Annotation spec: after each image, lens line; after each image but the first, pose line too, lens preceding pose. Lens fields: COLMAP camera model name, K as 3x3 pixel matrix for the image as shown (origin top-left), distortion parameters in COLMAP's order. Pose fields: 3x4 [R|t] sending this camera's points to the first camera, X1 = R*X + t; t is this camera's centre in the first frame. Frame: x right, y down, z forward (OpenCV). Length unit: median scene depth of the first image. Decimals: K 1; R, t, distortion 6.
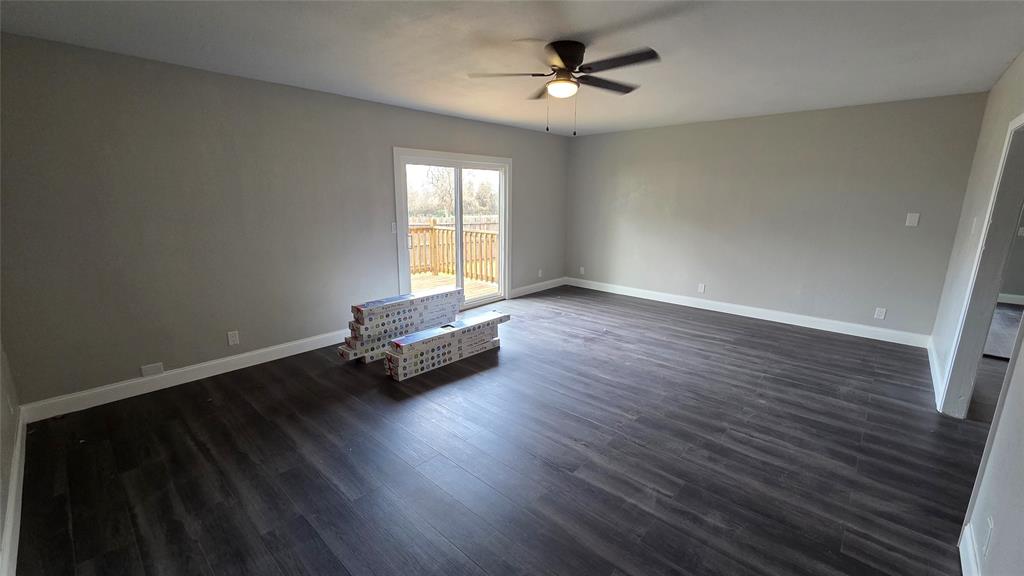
lens RADIAL K [[413.7, 0, 512.0], [0, 413.7, 288.0], [0, 0, 1]] dist [0.024780, 0.000199]
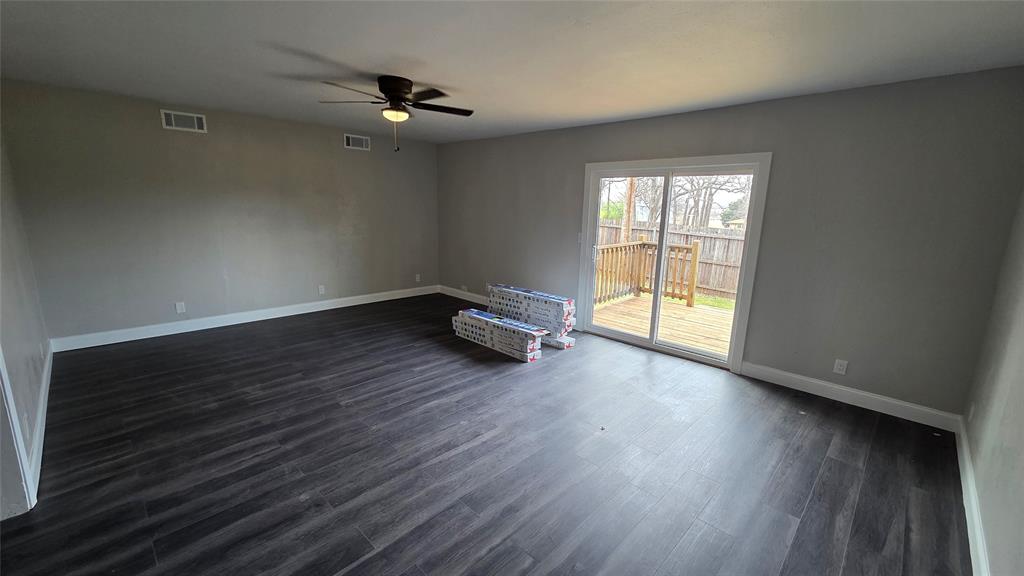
lens RADIAL K [[413.7, 0, 512.0], [0, 413.7, 288.0], [0, 0, 1]] dist [0.024780, 0.000199]
pose [[-0.032630, 0.192833, -0.980689, 1.101221], [-0.237666, 0.951569, 0.195015, -0.255309], [0.970799, 0.239440, 0.014780, 1.136275]]
